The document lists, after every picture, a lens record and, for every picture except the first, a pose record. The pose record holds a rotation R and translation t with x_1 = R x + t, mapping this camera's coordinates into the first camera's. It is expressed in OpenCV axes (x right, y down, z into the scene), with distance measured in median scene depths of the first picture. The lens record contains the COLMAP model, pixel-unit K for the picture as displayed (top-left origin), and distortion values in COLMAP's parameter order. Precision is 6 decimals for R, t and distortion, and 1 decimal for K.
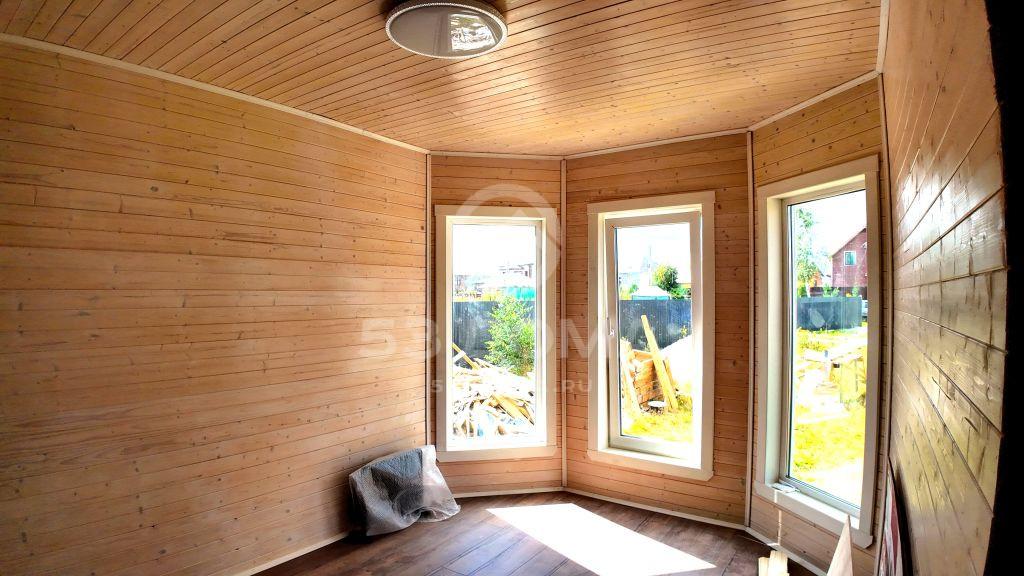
lens RADIAL K [[552.7, 0, 512.0], [0, 552.7, 288.0], [0, 0, 1]] dist [-0.043417, -0.059188]
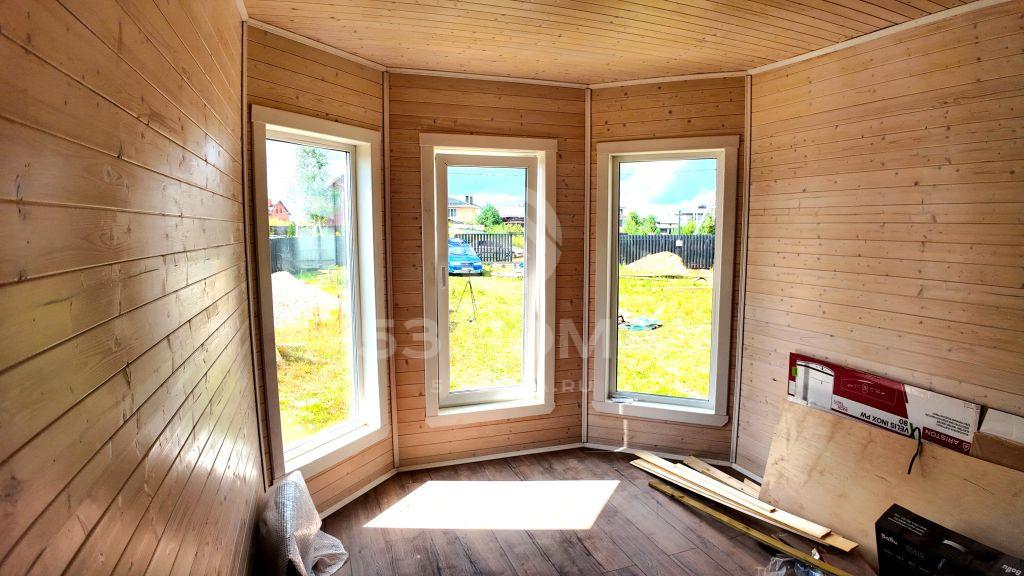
lens RADIAL K [[552.7, 0, 512.0], [0, 552.7, 288.0], [0, 0, 1]] dist [-0.043417, -0.059188]
pose [[0.590381, -0.087629, 0.802353, -0.569928], [-0.004670, 0.993701, 0.111964, -0.015504], [-0.807111, -0.069849, 0.586253, 0.461252]]
